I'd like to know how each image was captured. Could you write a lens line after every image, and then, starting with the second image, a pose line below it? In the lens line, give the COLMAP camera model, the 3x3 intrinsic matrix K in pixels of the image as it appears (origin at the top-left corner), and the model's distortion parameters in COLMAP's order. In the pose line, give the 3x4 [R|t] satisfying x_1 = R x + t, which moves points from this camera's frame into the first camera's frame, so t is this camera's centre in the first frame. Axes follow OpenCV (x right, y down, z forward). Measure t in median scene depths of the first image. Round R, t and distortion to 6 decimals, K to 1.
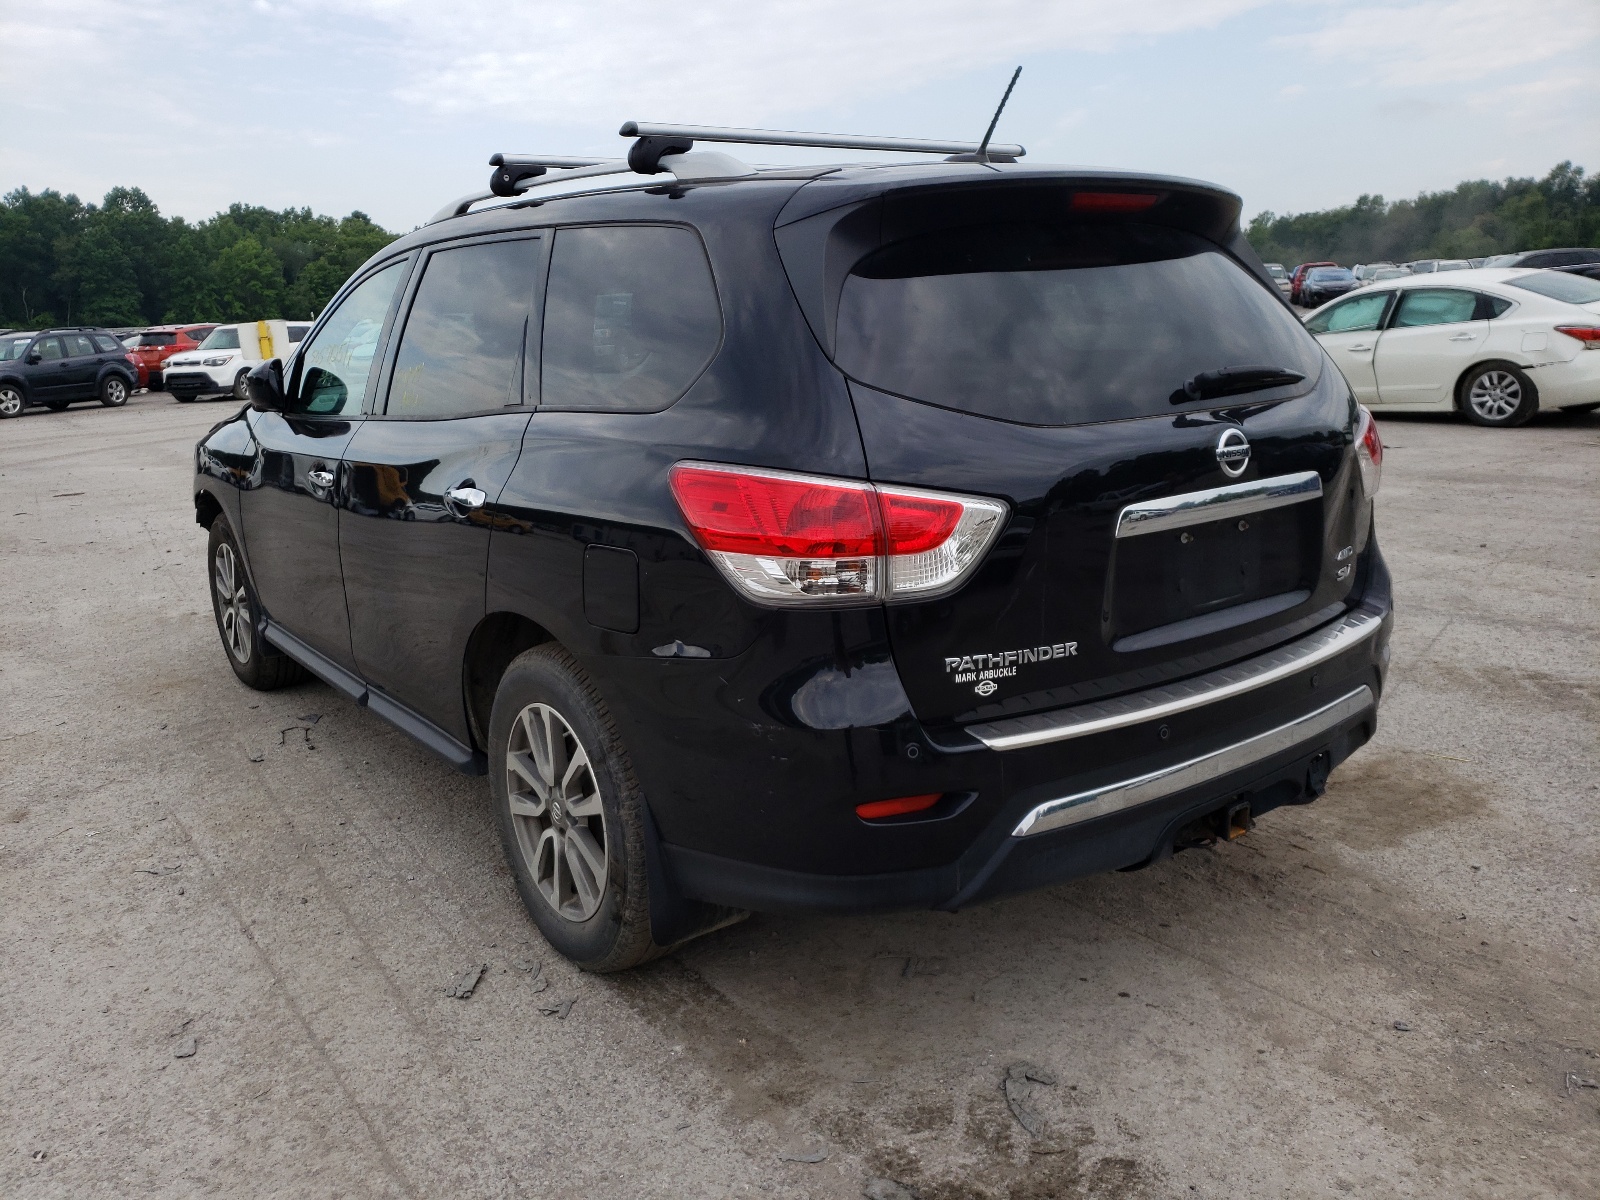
lens RADIAL K [[1276.6, 0, 768.1], [0, 1276.6, 599.8], [0, 0, 1]] dist [0.047358, 0.003068]
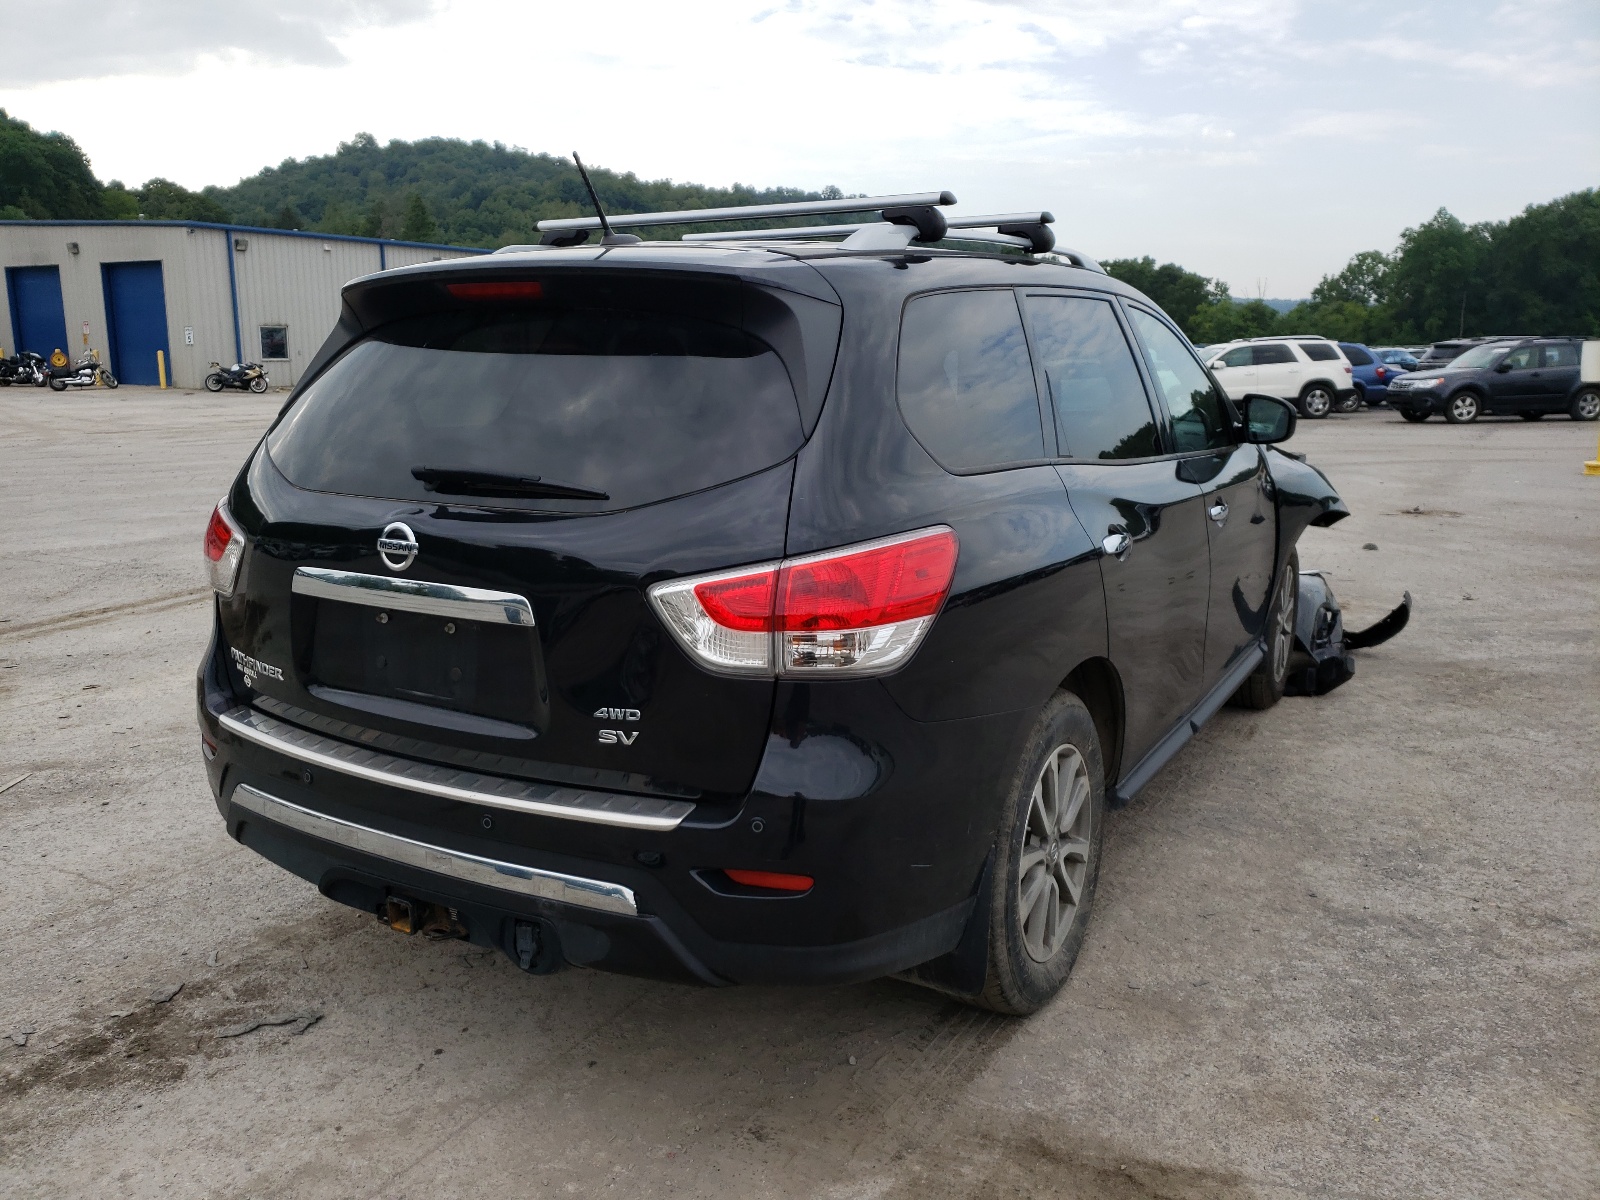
lens RADIAL K [[1276.6, 0, 768.1], [0, 1276.6, 599.8], [0, 0, 1]] dist [0.047358, 0.003068]
pose [[0.361677, 0.221535, -0.905600, 1.034528], [-0.219331, 0.964313, 0.148303, -0.214203], [0.906137, 0.144988, 0.397359, 0.653846]]
